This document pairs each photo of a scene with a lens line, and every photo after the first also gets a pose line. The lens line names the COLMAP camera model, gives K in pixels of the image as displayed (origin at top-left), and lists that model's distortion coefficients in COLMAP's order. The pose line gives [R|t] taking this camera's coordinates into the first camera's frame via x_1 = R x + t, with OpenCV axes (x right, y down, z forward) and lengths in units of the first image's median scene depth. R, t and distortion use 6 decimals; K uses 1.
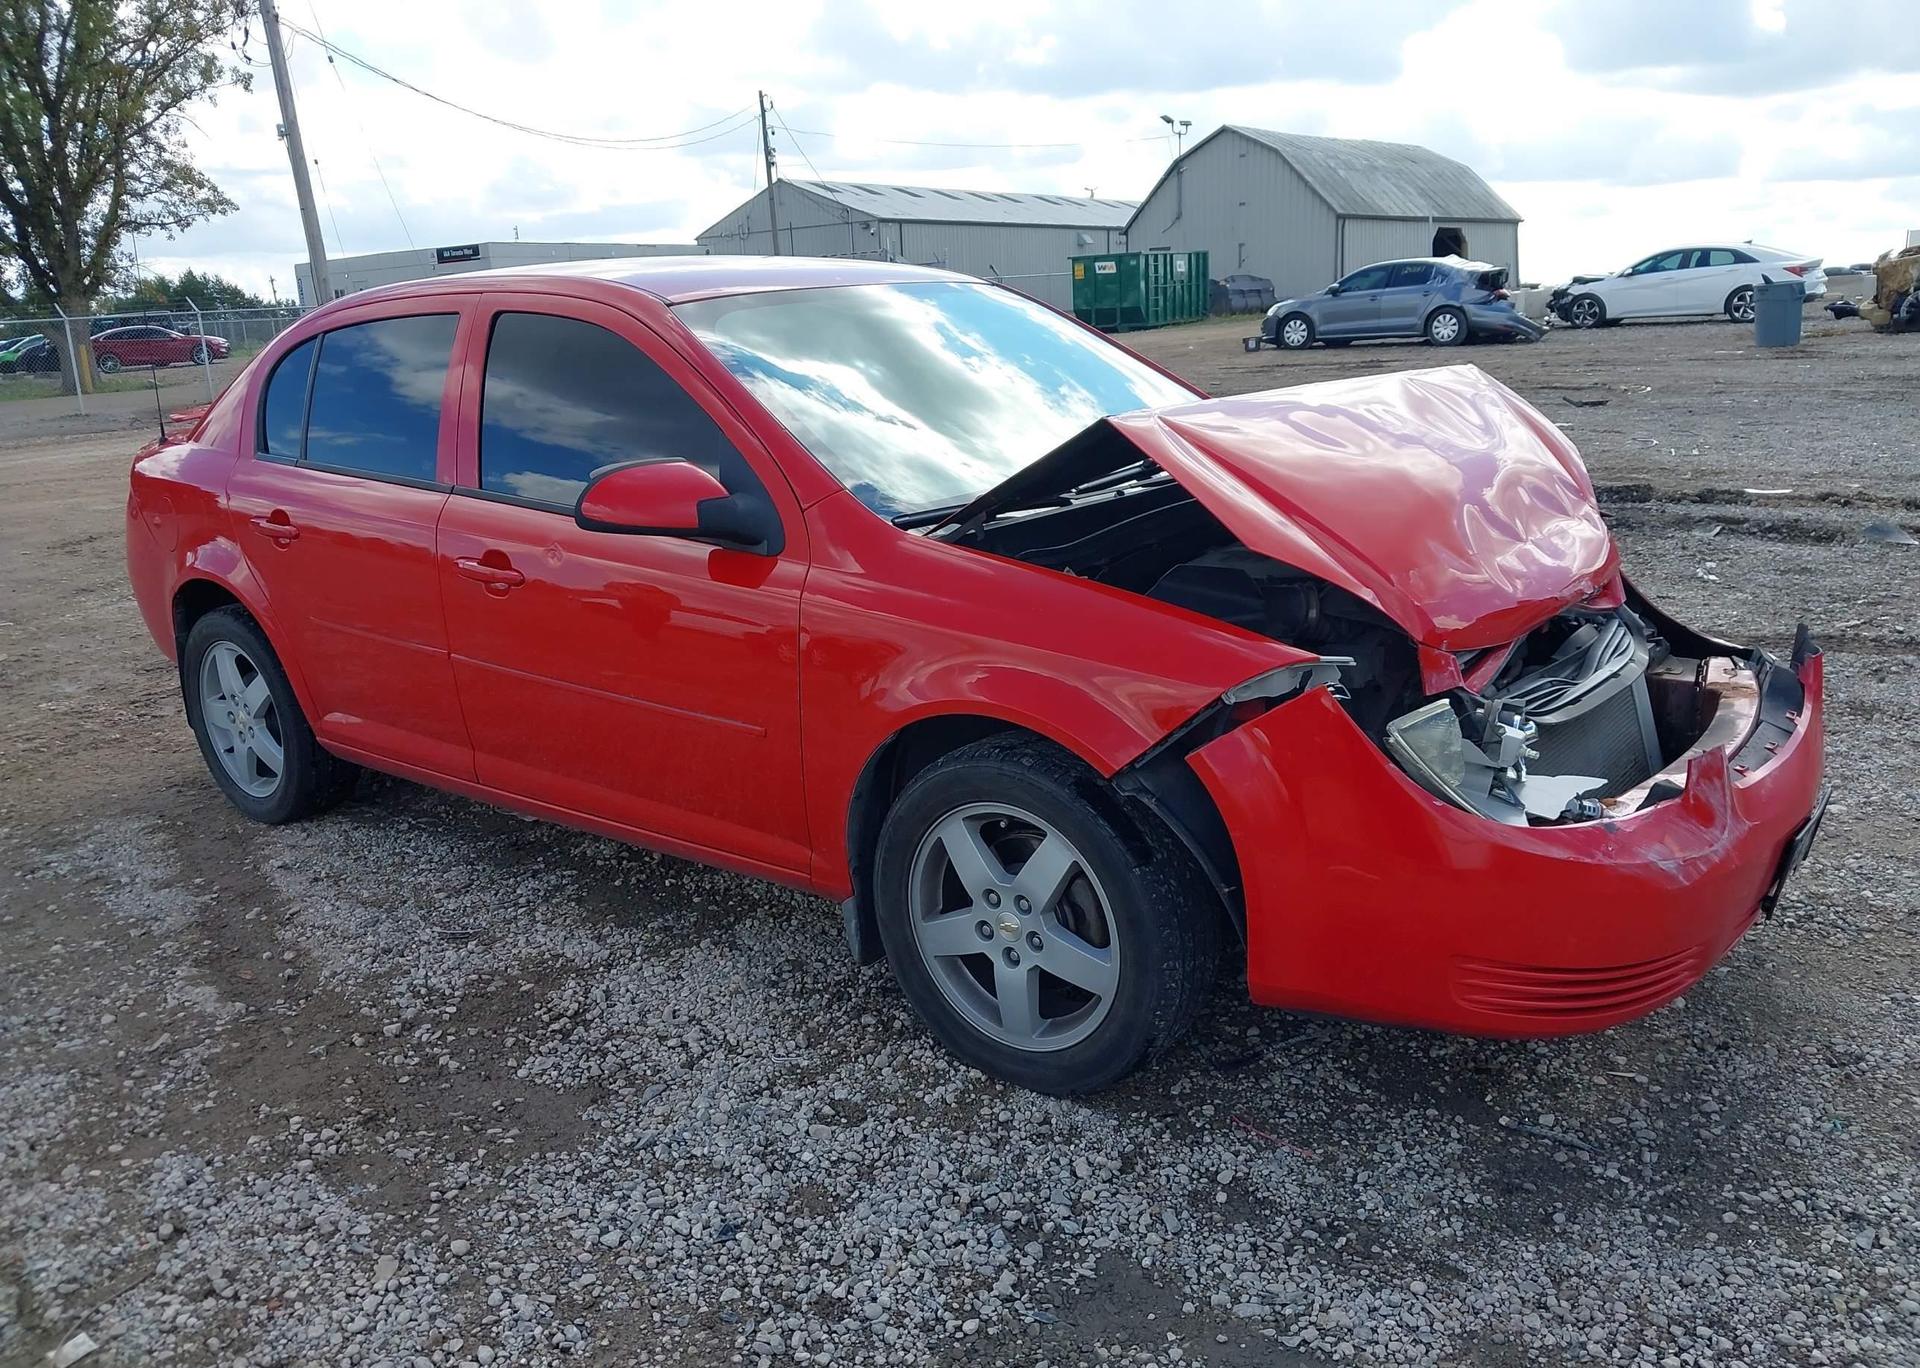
lens RADIAL K [[1489.9, 0, 960.0], [0, 1489.9, 684.0], [0, 0, 1]] dist [0.002904, -0.019240]
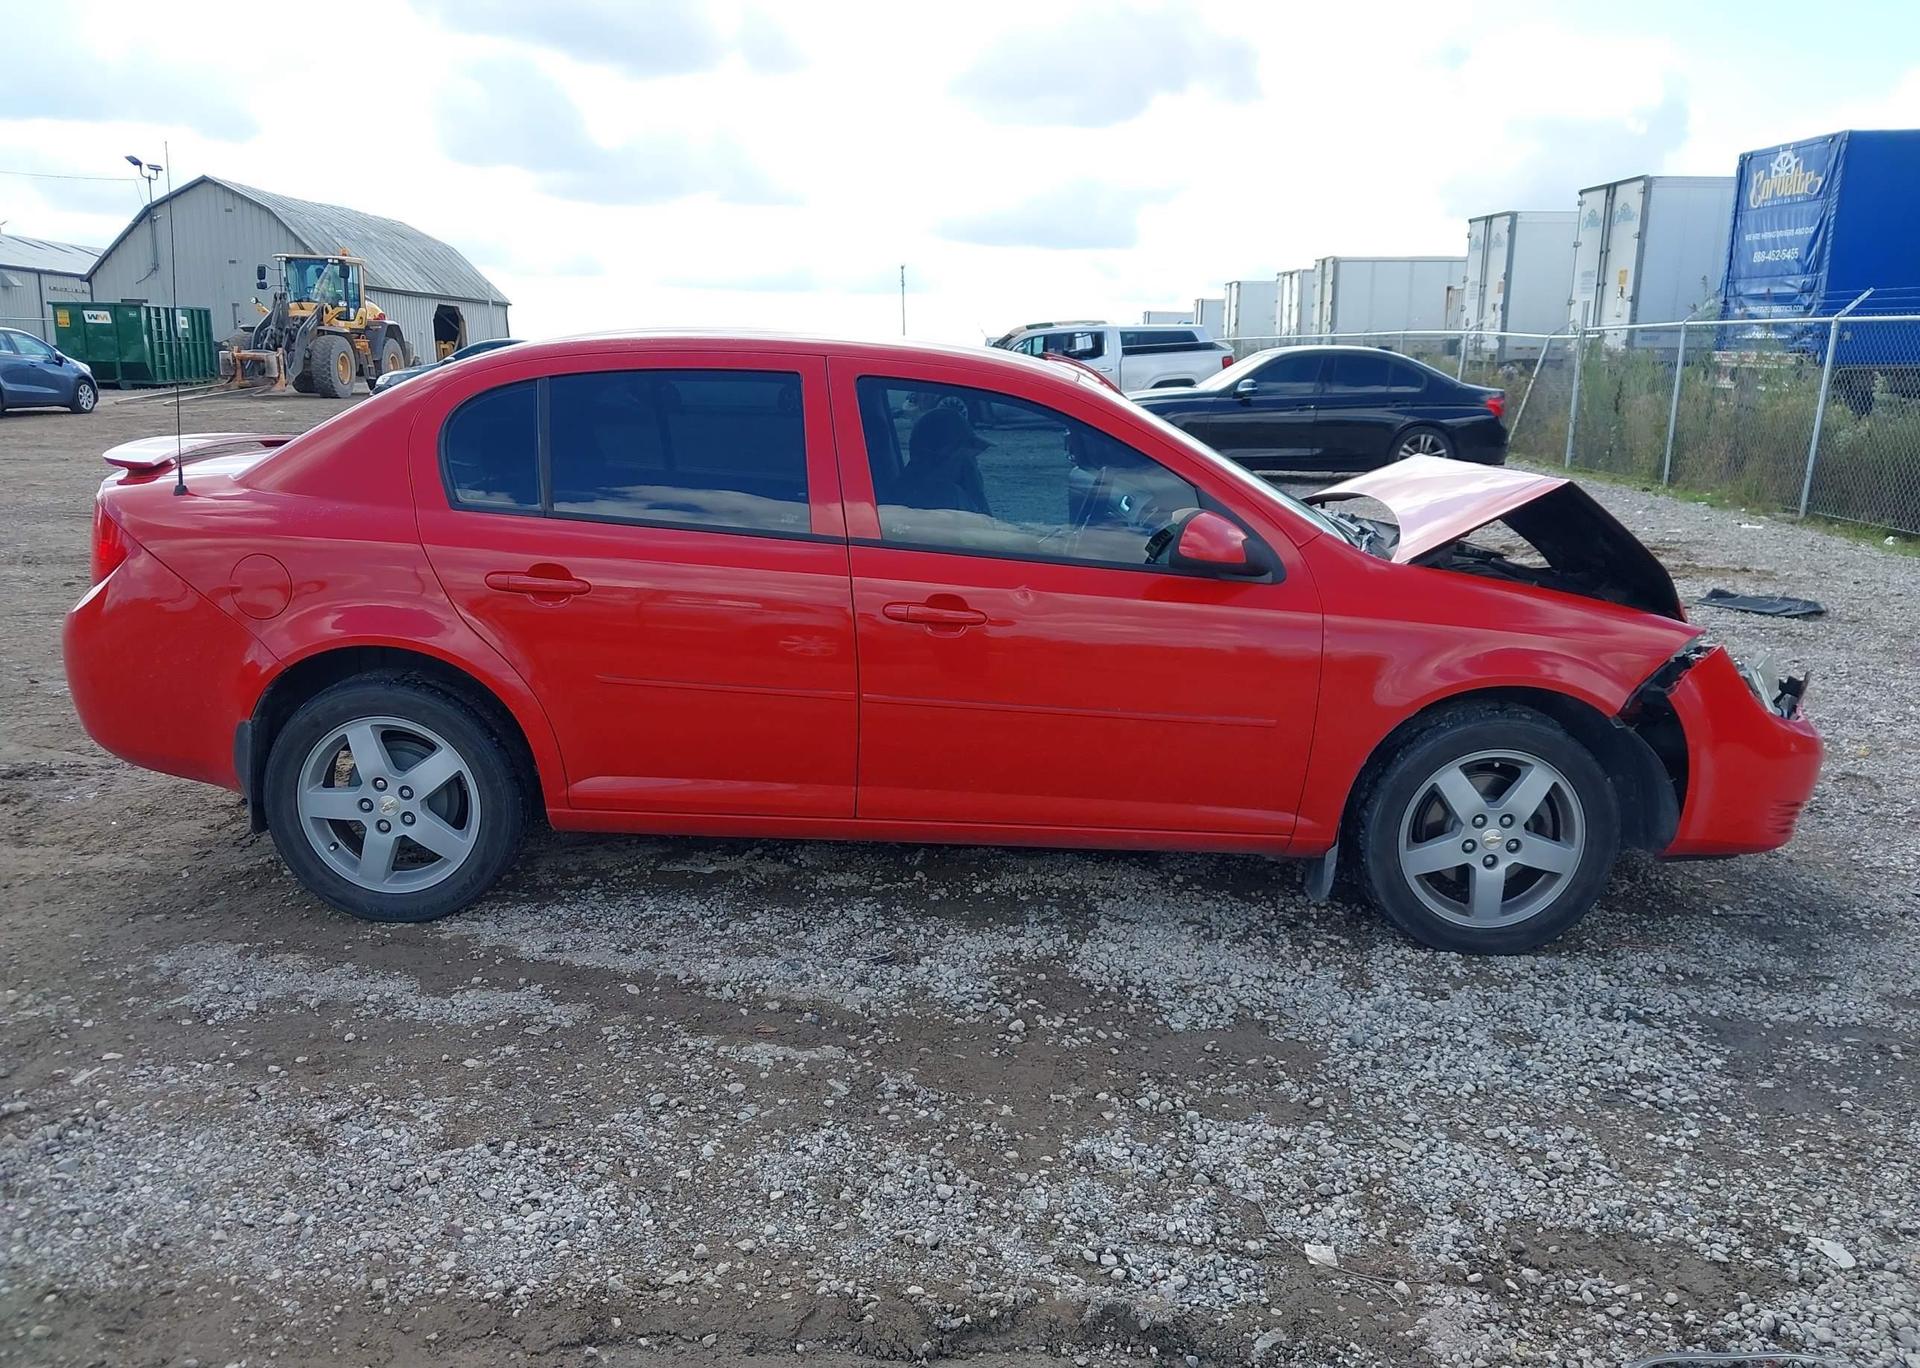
lens RADIAL K [[1468.2, 0, 952.8], [0, 1468.2, 686.1], [0, 0, 1]] dist [0.003236, -0.005229]
pose [[0.808422, -0.061433, 0.585389, -1.200975], [0.087472, 0.996034, -0.016270, -0.004462], [-0.582068, 0.064358, 0.810590, 0.159661]]
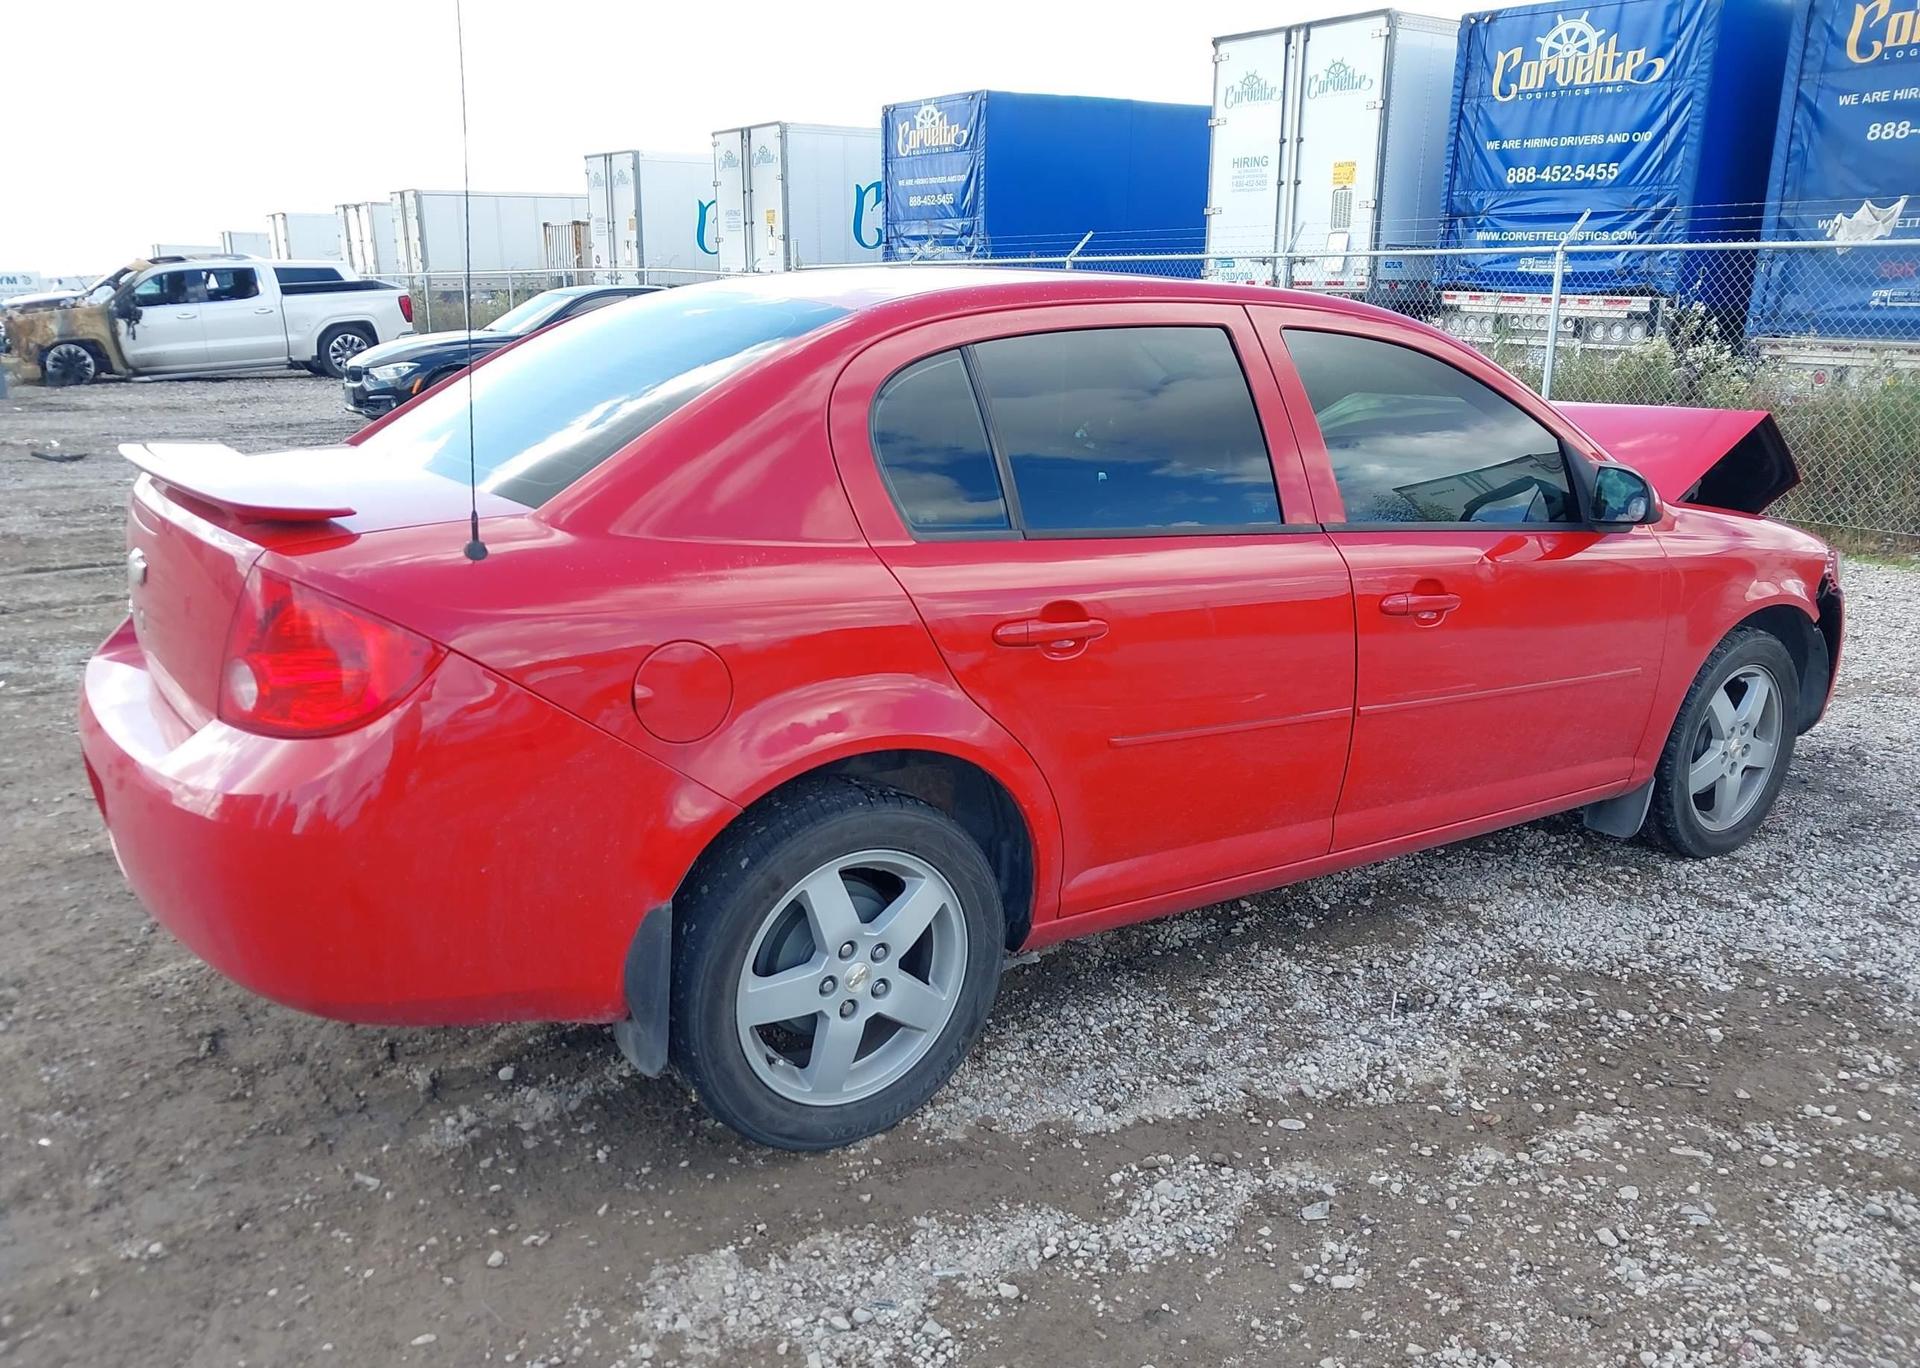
lens RADIAL K [[1462.9, 0, 957.8], [0, 1462.9, 705.9], [0, 0, 1]] dist [-0.001046, 0.003014]
pose [[0.362922, -0.190814, 0.912073, -1.637065], [0.207362, 0.970803, 0.120590, -0.236224], [-0.908454, 0.145365, 0.391894, 1.182634]]
